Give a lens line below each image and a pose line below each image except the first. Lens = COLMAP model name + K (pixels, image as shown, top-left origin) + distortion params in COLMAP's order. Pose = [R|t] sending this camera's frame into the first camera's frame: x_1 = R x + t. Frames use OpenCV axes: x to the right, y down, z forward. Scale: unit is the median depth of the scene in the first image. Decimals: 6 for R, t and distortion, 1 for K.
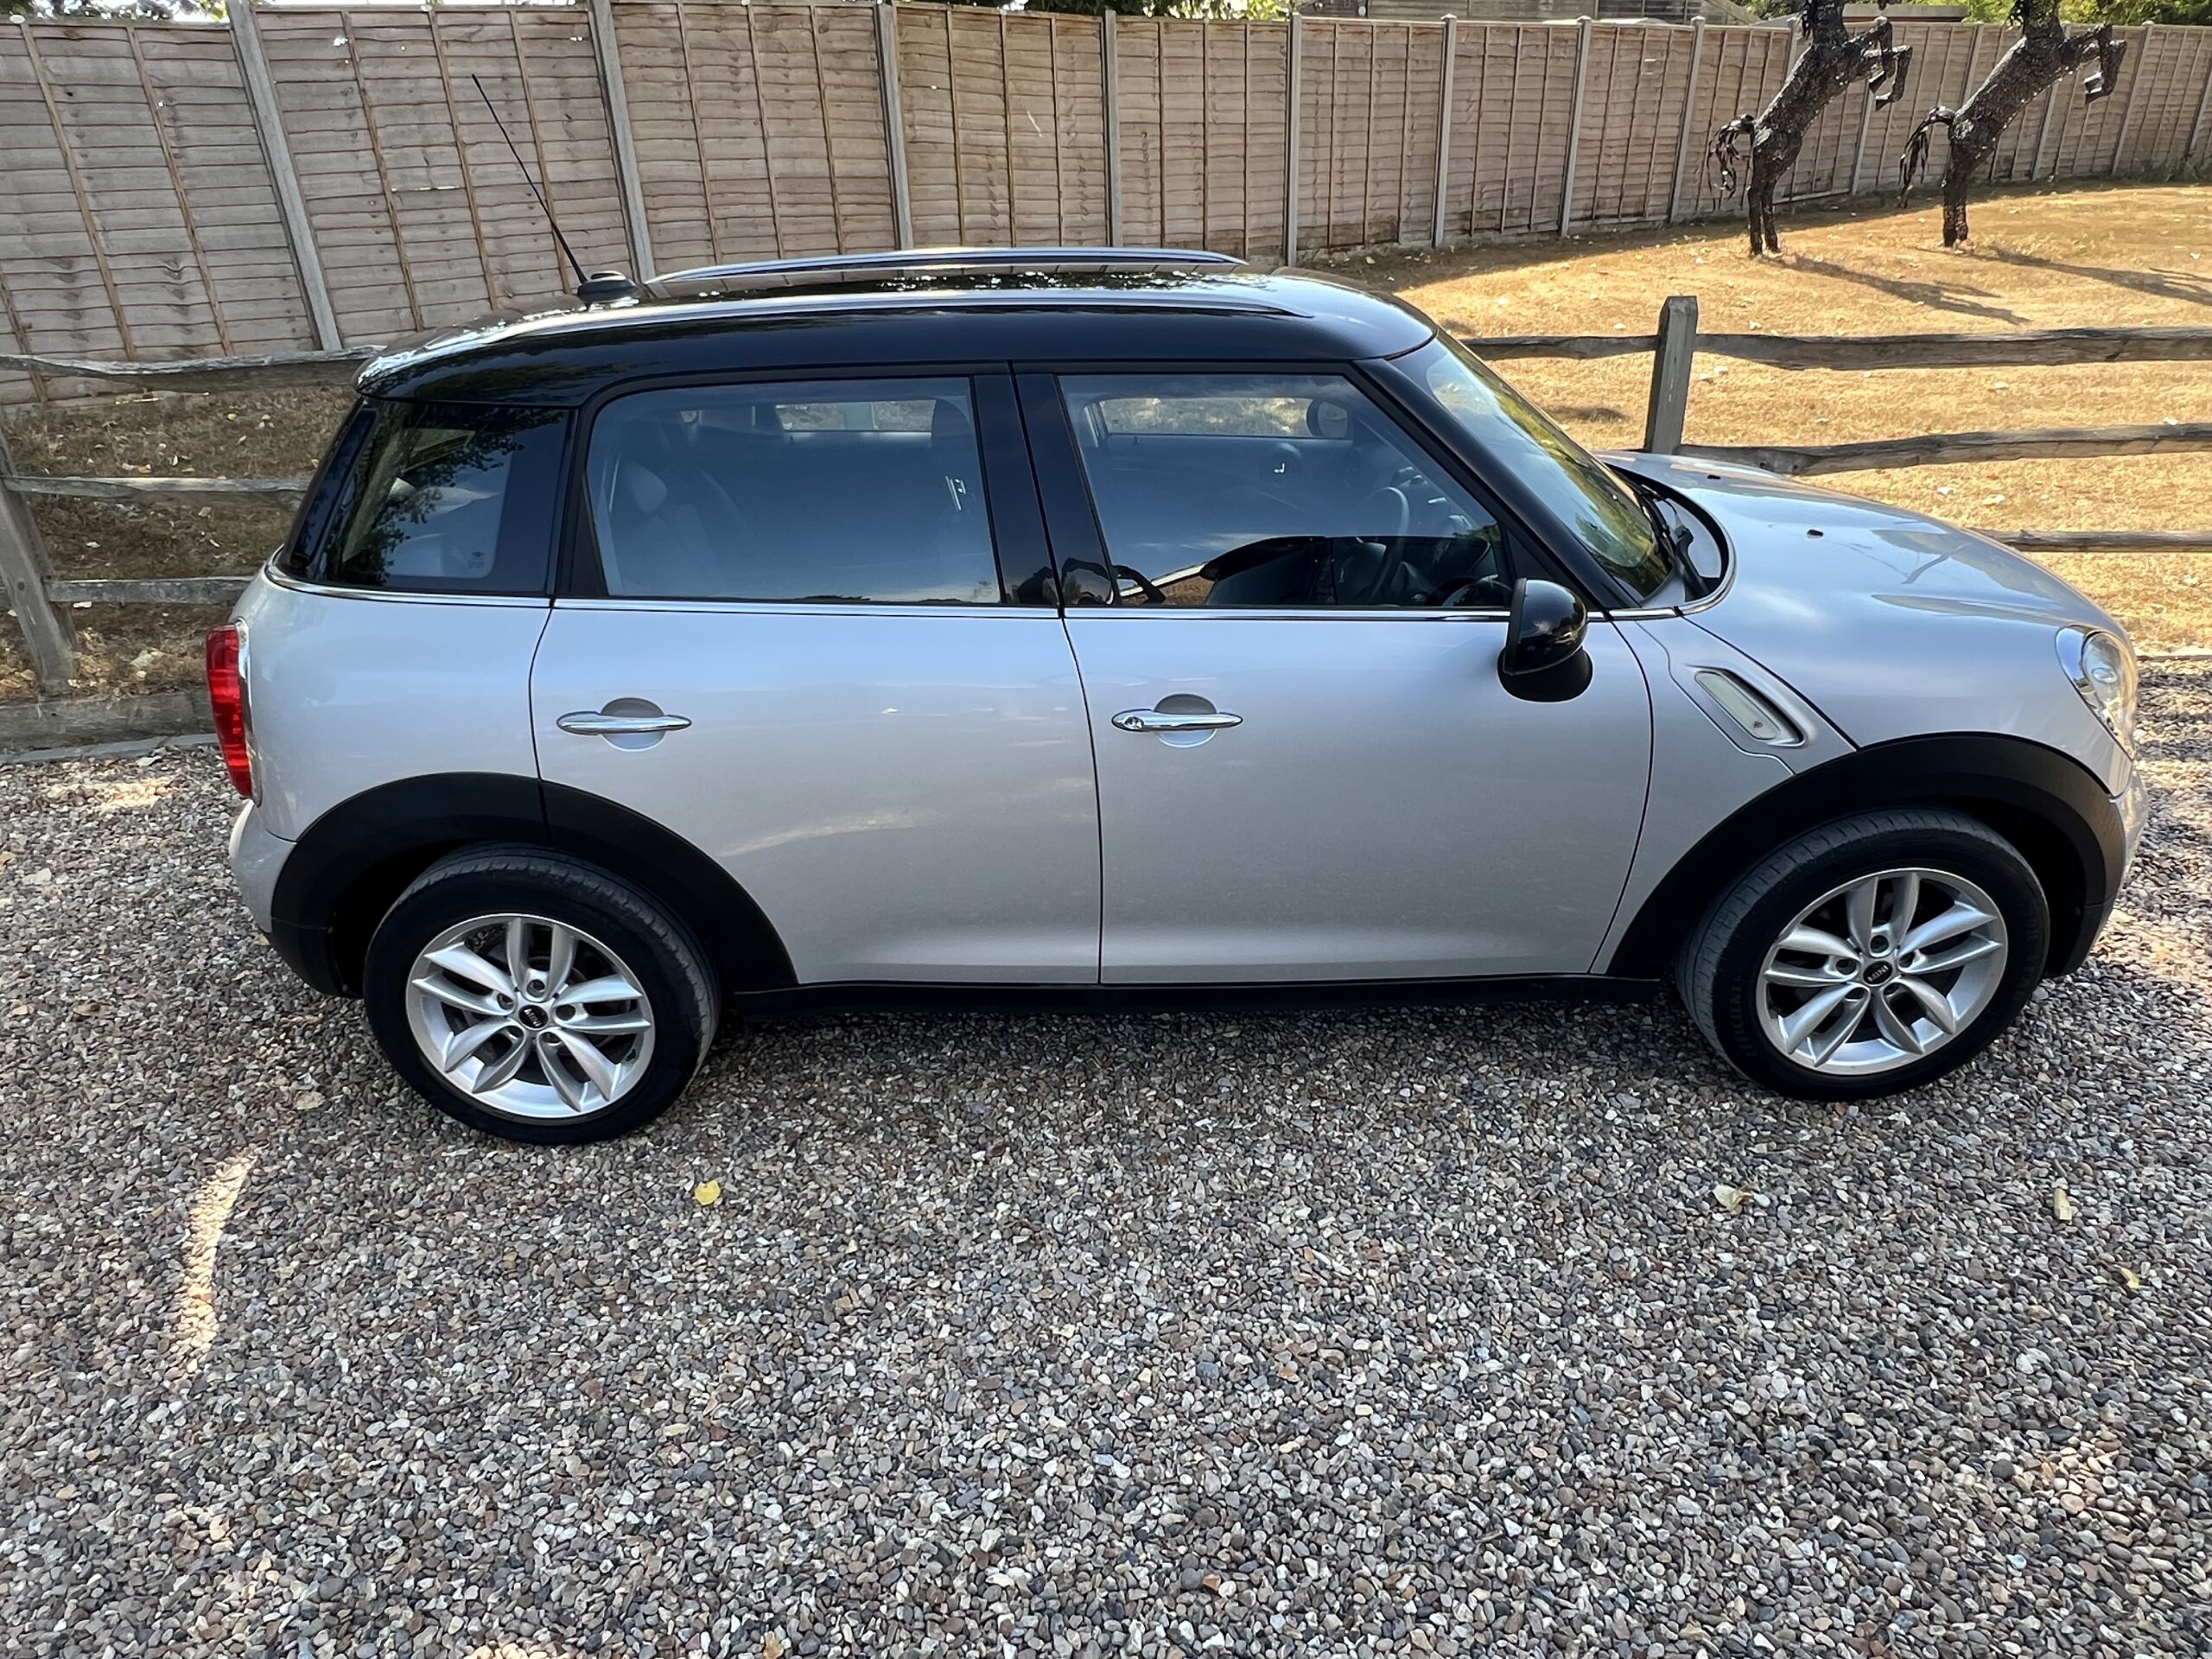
lens RADIAL K [[1329.8, 0, 1096.4], [0, 1329.8, 825.3], [0, 0, 1]] dist [-0.003112, 0.001140]
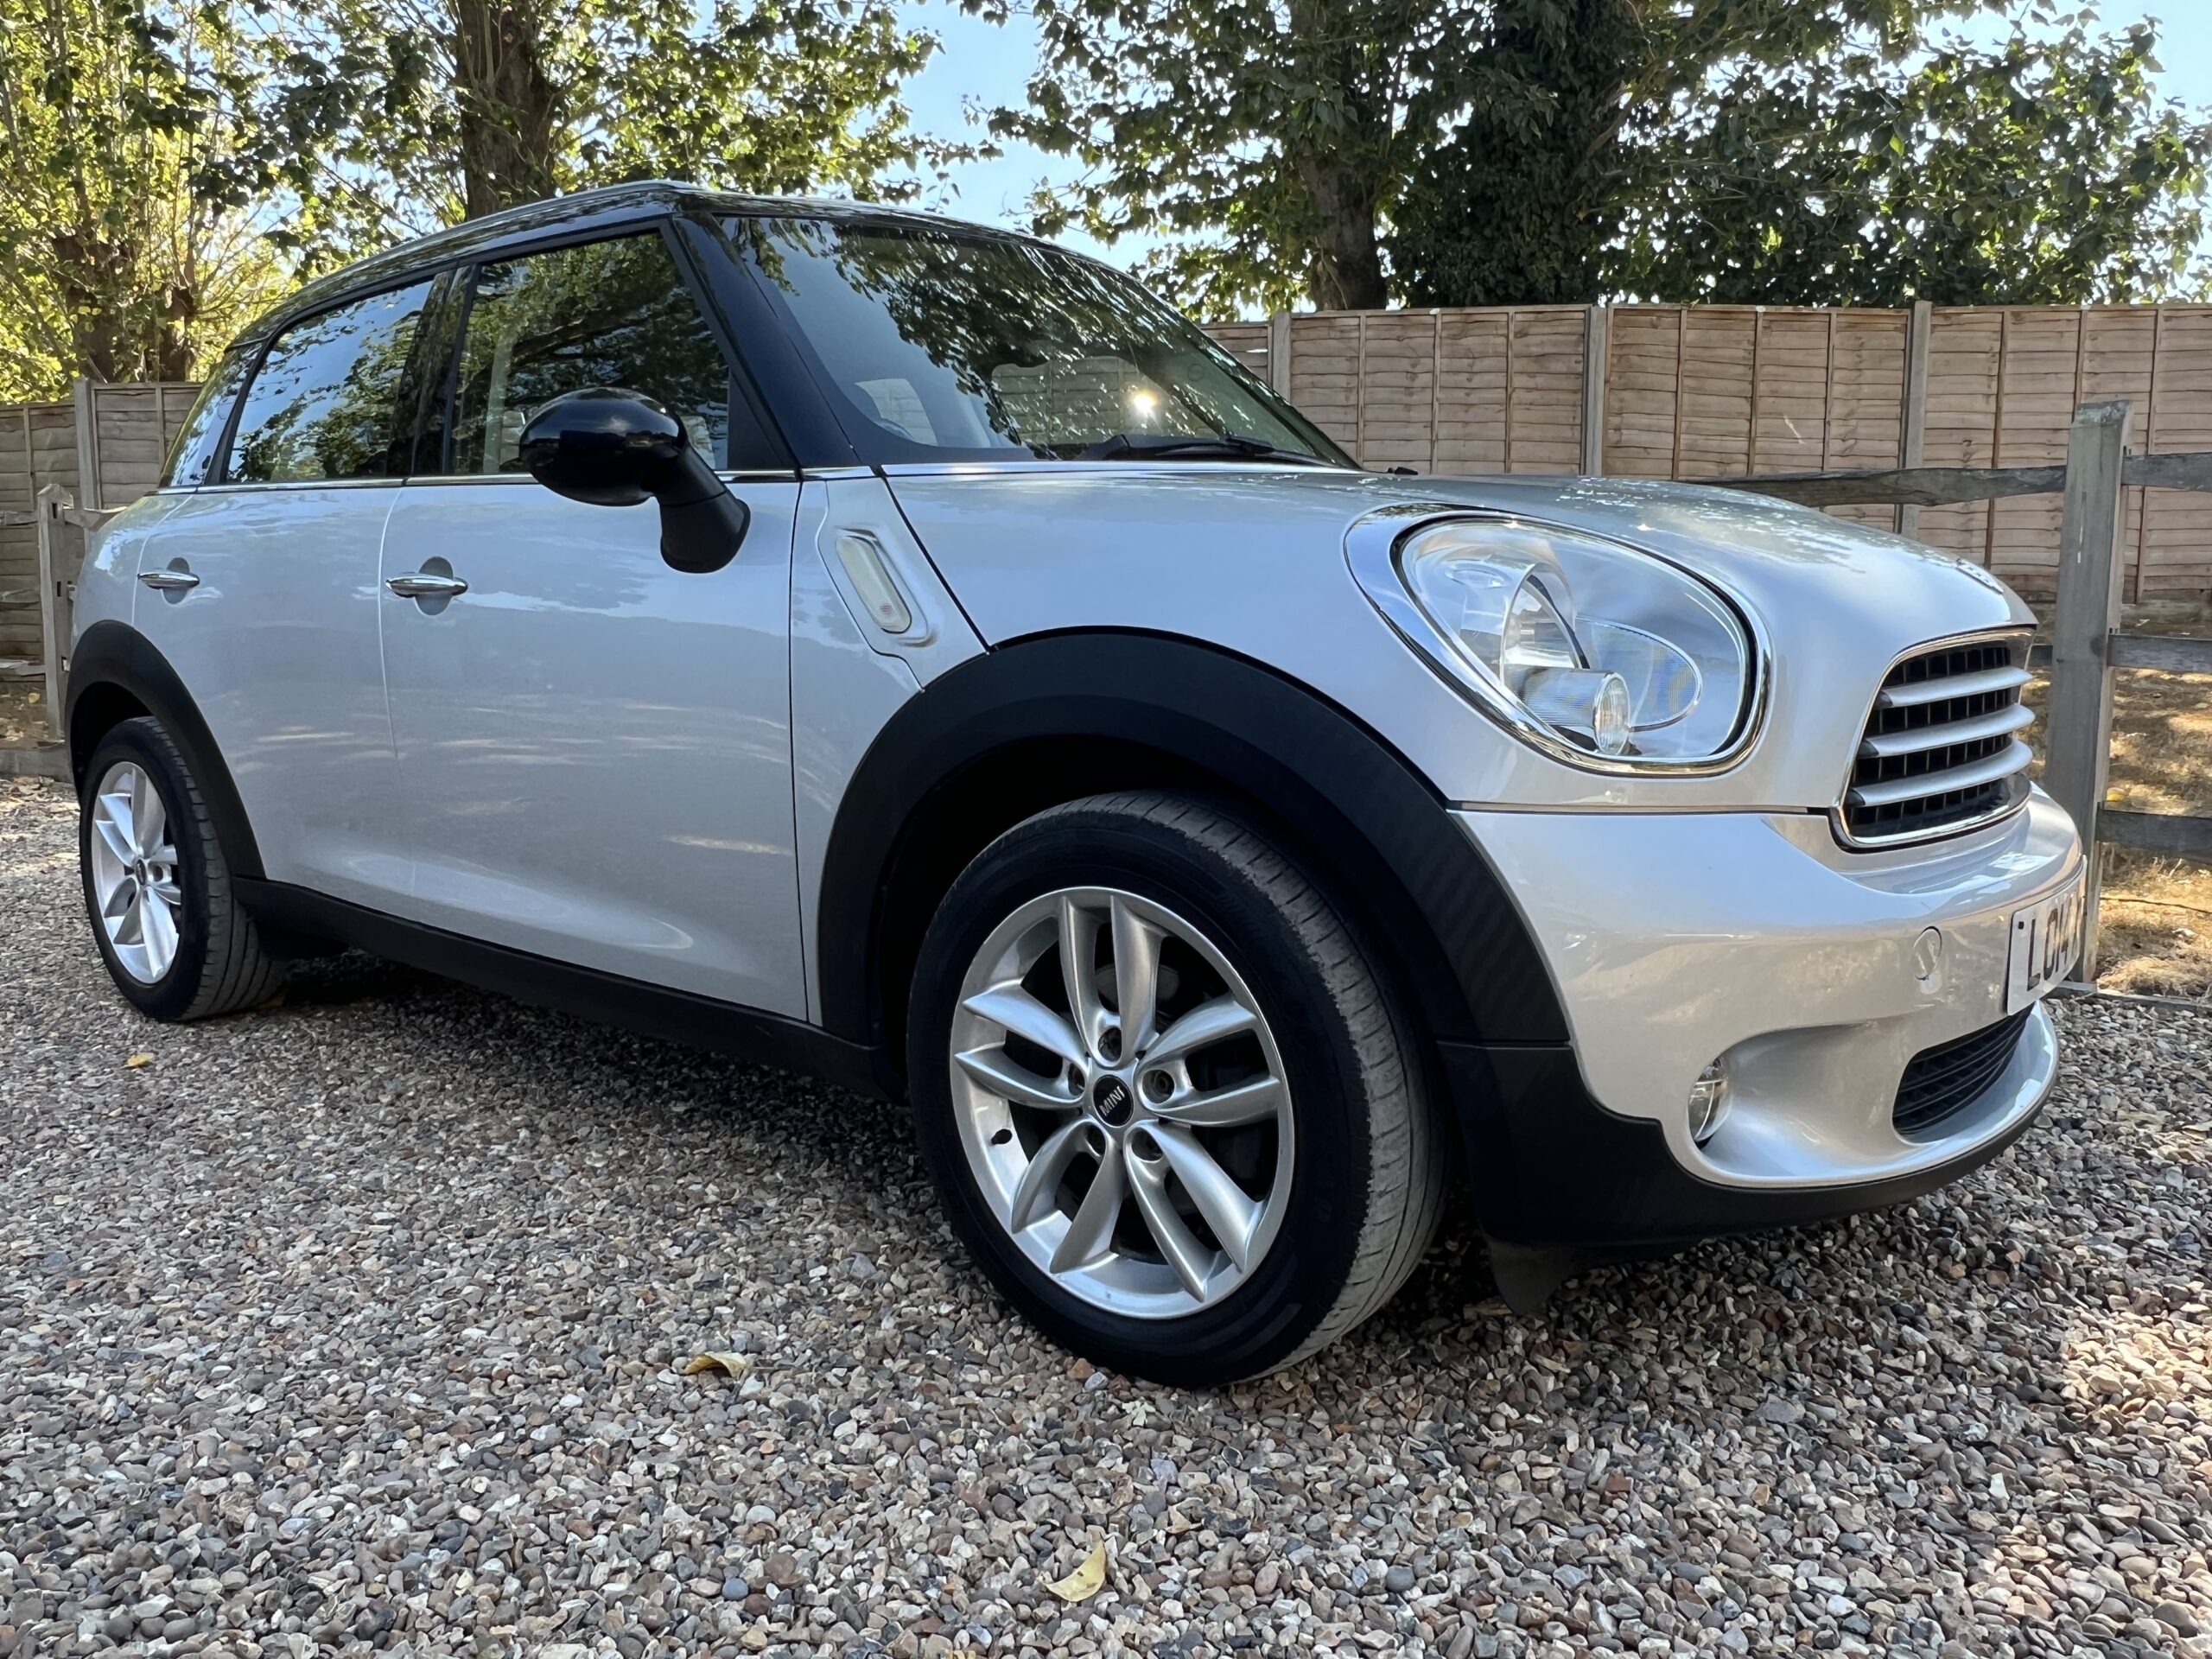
lens RADIAL K [[1564.3, 0, 1094.6], [0, 1564.3, 844.9], [0, 0, 1]] dist [-0.000480, -0.001976]
pose [[0.773043, 0.116043, -0.623649, 0.329212], [-0.302857, 0.931359, -0.202107, 0.049037], [0.557388, 0.345115, 0.755126, 0.154315]]
